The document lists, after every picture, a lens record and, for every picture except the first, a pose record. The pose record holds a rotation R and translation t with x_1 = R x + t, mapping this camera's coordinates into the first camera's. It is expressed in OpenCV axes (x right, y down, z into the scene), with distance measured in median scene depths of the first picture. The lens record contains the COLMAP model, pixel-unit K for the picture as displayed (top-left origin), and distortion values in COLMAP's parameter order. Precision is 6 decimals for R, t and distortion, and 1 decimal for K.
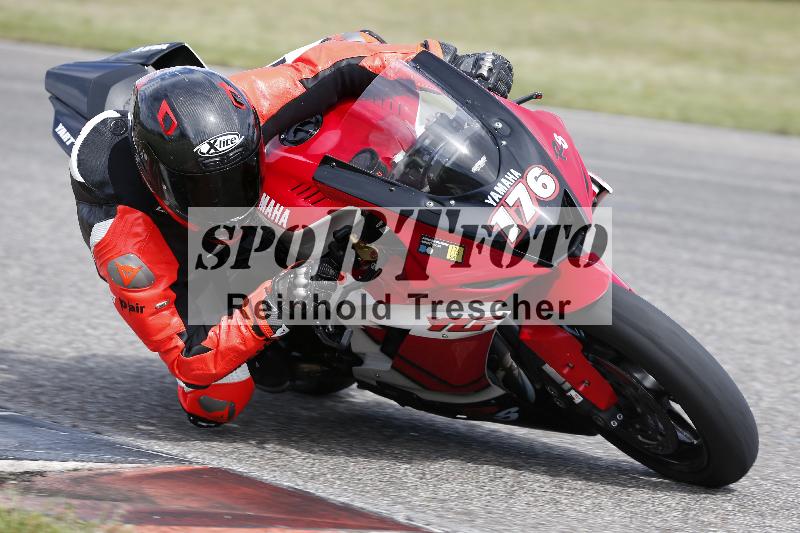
lens RADIAL K [[4935.7, 0, 407.0], [0, 4935.7, 264.1], [0, 0, 1]] dist [2.909310, 0.000000]
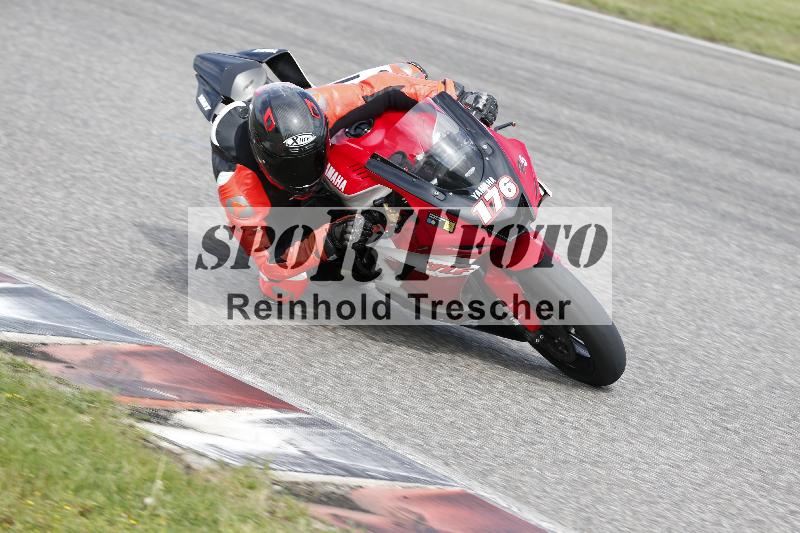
lens RADIAL K [[4935.7, 0, 394.3], [0, 4935.7, 264.3], [0, 0, 1]] dist [2.909310, 0.000000]
pose [[0.994241, 0.106941, 0.006927, -0.016883], [-0.107156, 0.991215, 0.077527, -0.109149], [0.001424, -0.077822, 0.996966, -0.565232]]
